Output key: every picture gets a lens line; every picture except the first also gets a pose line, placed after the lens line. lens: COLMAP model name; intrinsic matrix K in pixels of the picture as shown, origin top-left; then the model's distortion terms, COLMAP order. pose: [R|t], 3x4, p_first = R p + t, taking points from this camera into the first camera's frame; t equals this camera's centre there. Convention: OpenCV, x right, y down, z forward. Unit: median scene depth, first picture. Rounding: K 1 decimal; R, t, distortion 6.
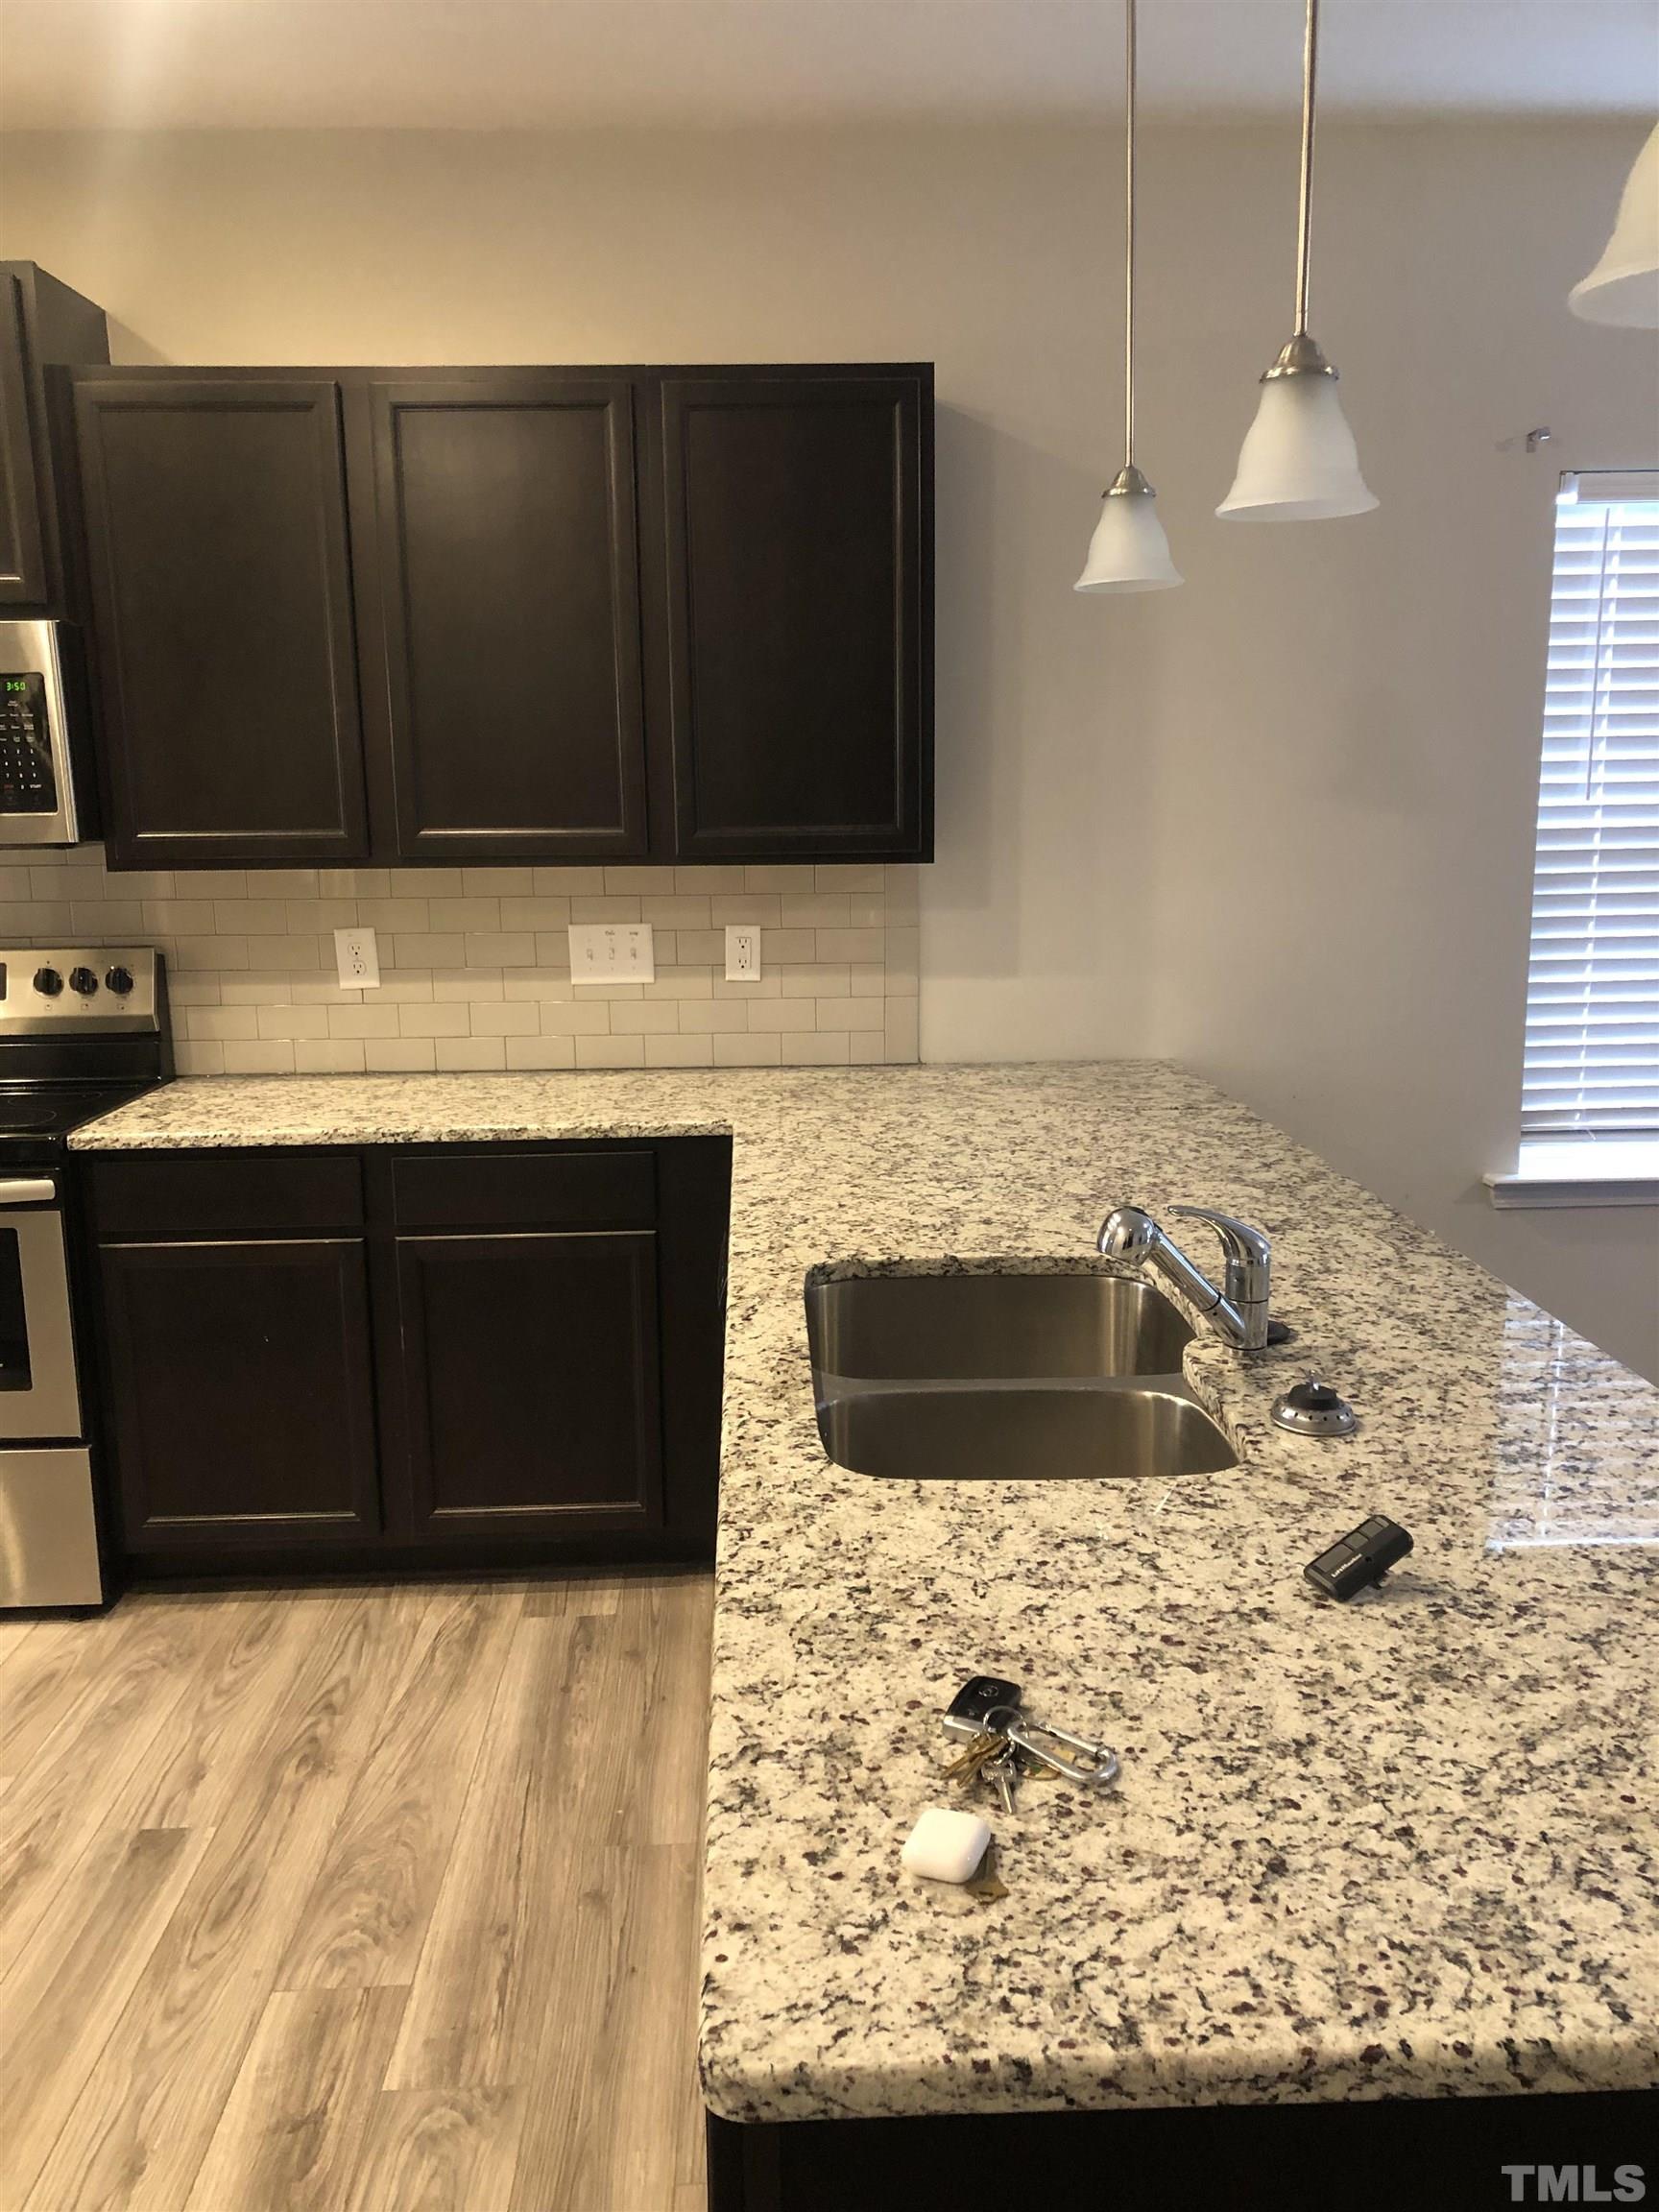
lens RADIAL K [[1792.4, 0, 823.6], [0, 1792.4, 1112.9], [0, 0, 1]] dist [0.048592, -0.042807]
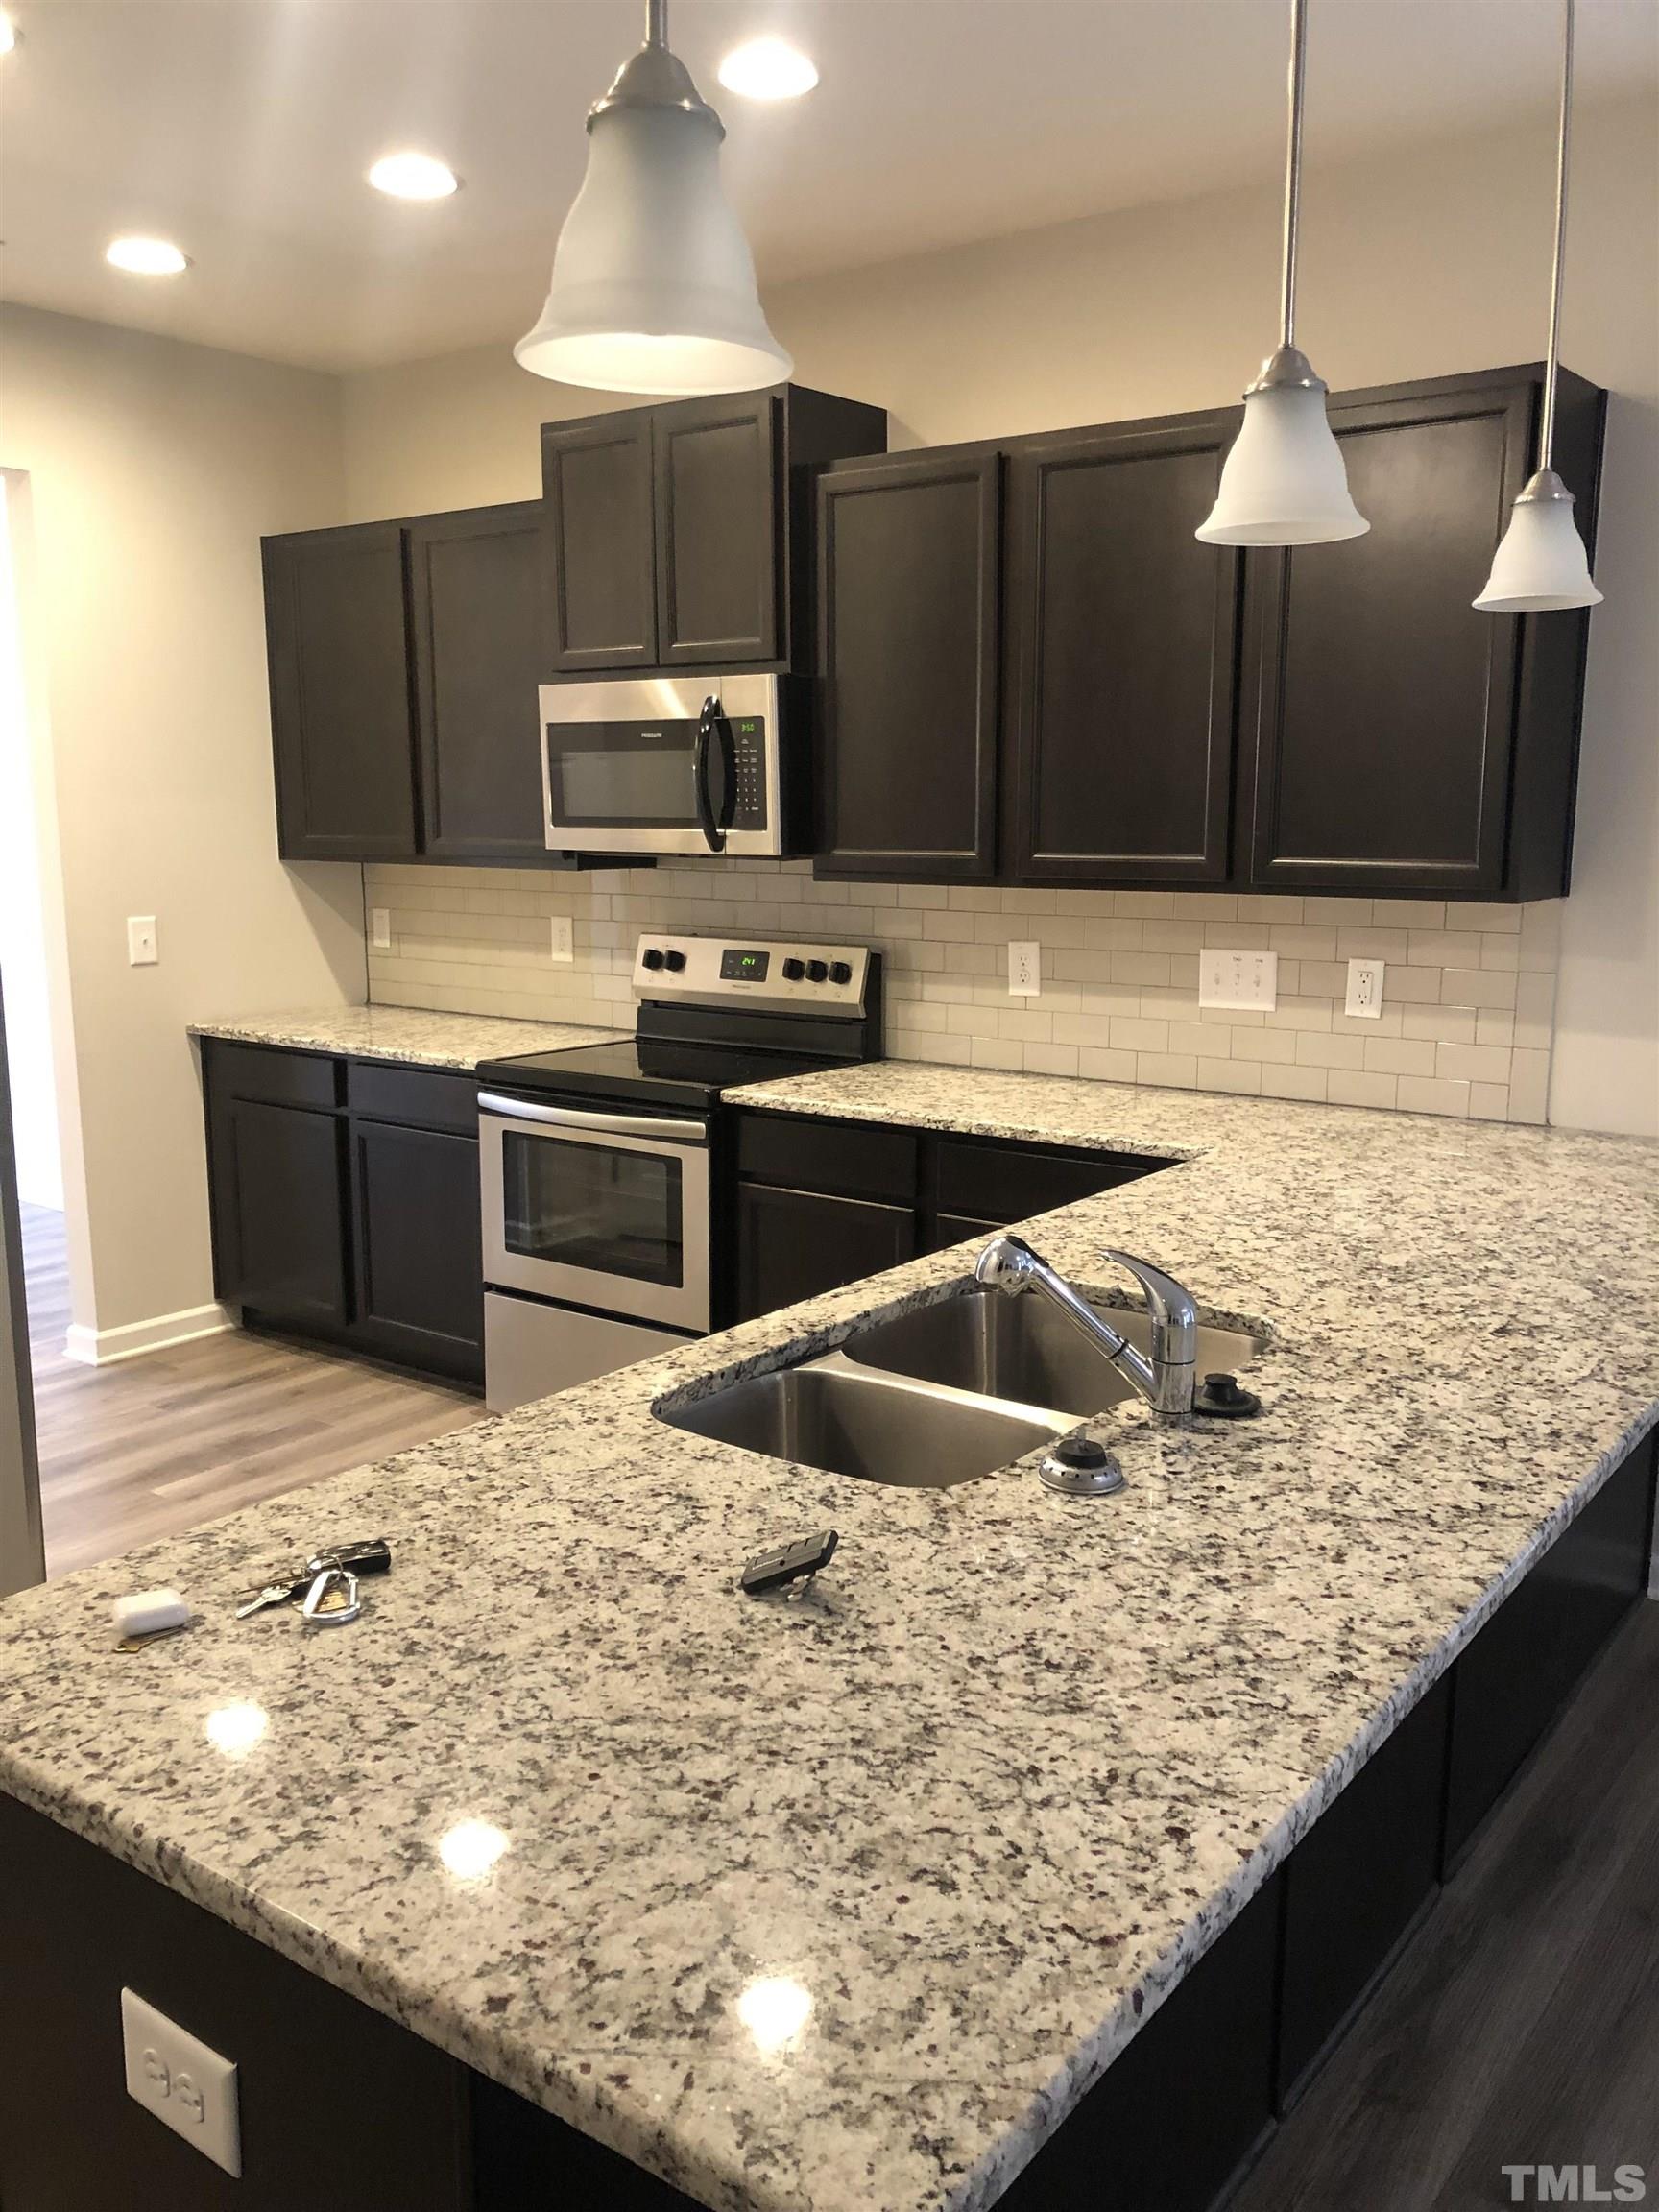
lens RADIAL K [[1792.4, 0, 835.9], [0, 1792.4, 1094.1], [0, 0, 1]] dist [0.048592, -0.042807]
pose [[0.778652, 0.111991, -0.617381, 0.601201], [-0.127140, 0.991692, 0.019538, -0.028445], [0.614440, 0.063280, 0.786422, 0.121309]]
